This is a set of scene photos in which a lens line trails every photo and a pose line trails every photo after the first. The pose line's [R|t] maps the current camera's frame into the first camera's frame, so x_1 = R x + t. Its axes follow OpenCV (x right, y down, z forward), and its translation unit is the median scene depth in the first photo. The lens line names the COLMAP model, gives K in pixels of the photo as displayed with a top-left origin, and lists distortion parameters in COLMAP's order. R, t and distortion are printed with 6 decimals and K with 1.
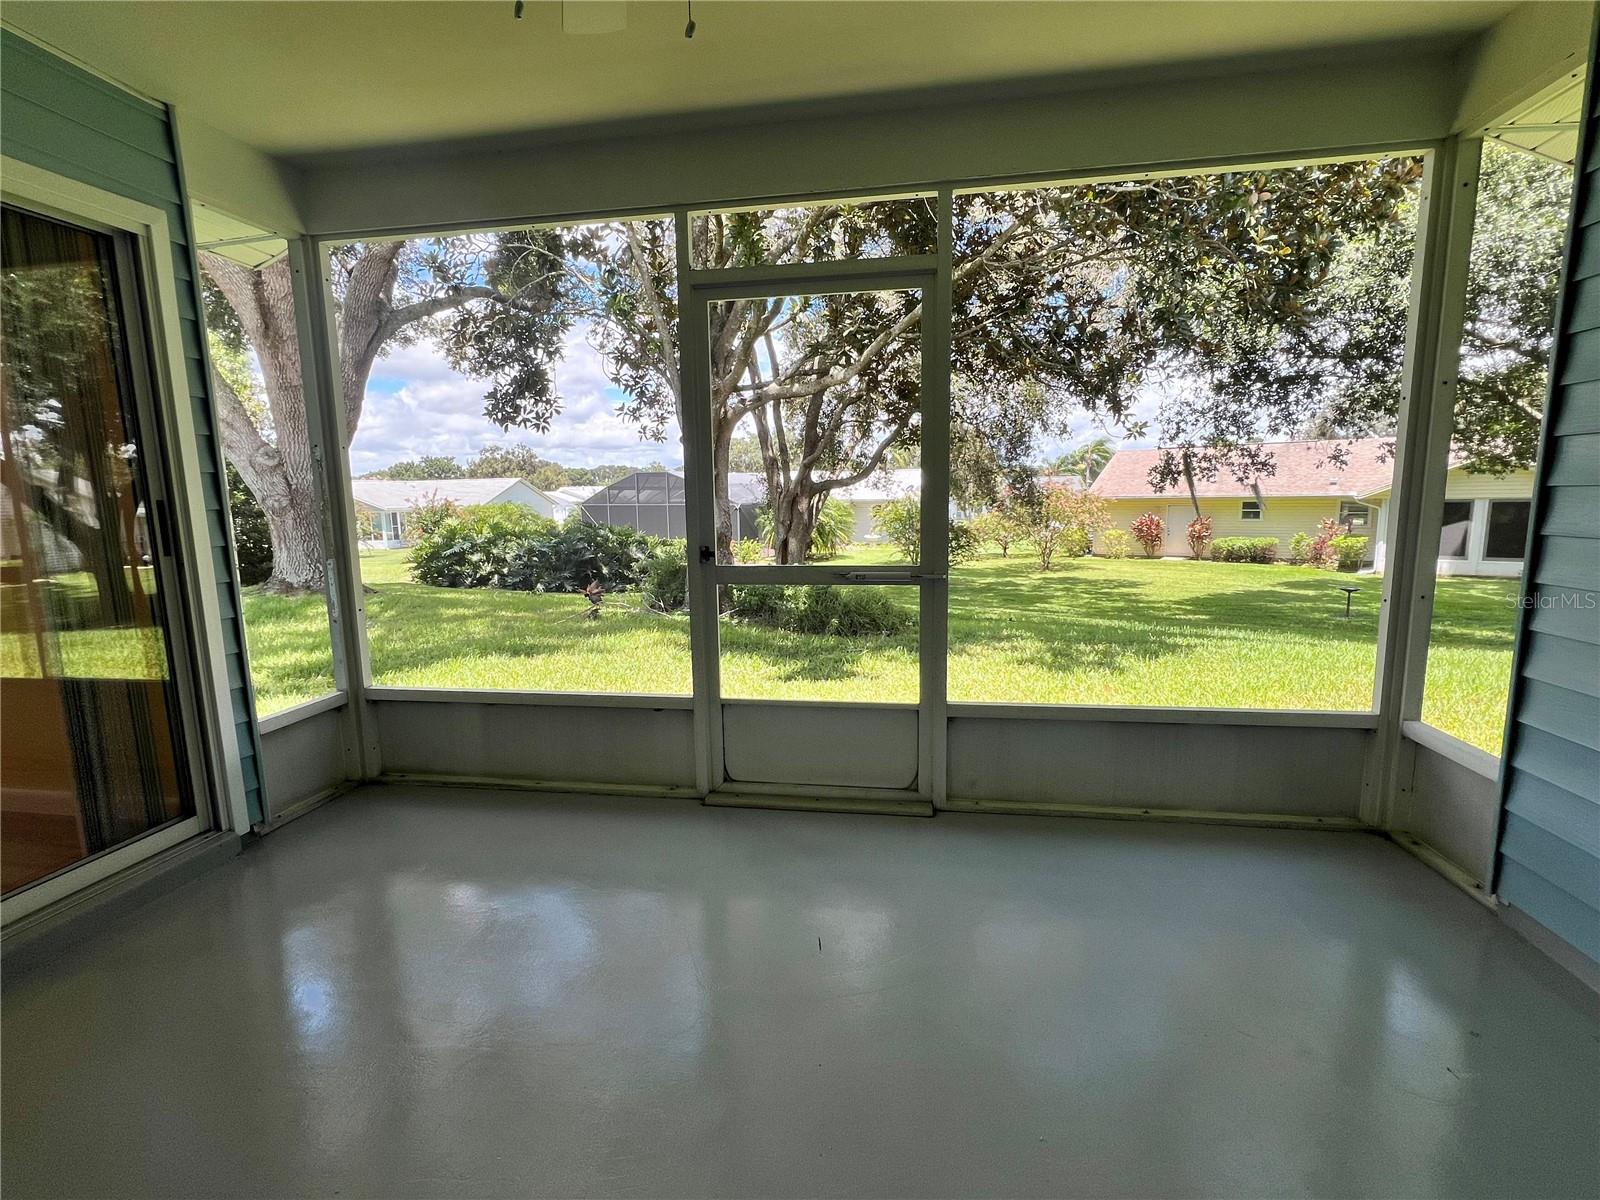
lens RADIAL K [[737.4, 0, 800.0], [0, 737.4, 600.0], [0, 0, 1]] dist [0.000127, 0.000011]
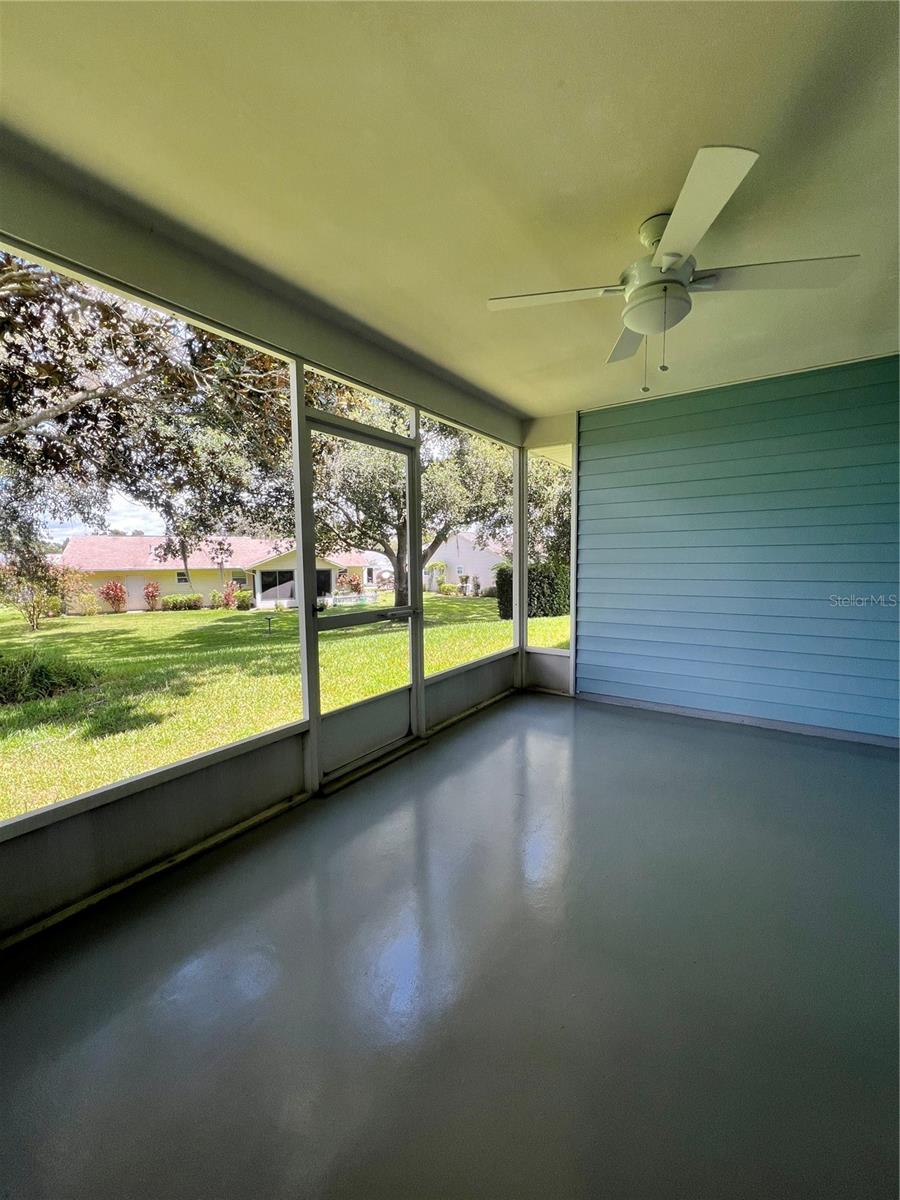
lens RADIAL K [[482.2, 0, 450.0], [0, 482.2, 600.0], [0, 0, 1]] dist [-0.001404, 0.000105]
pose [[0.425495, -0.062024, 0.902833, -0.764265], [0.129700, 0.991529, 0.006991, -0.050377], [-0.895618, 0.114123, 0.429935, 0.362809]]
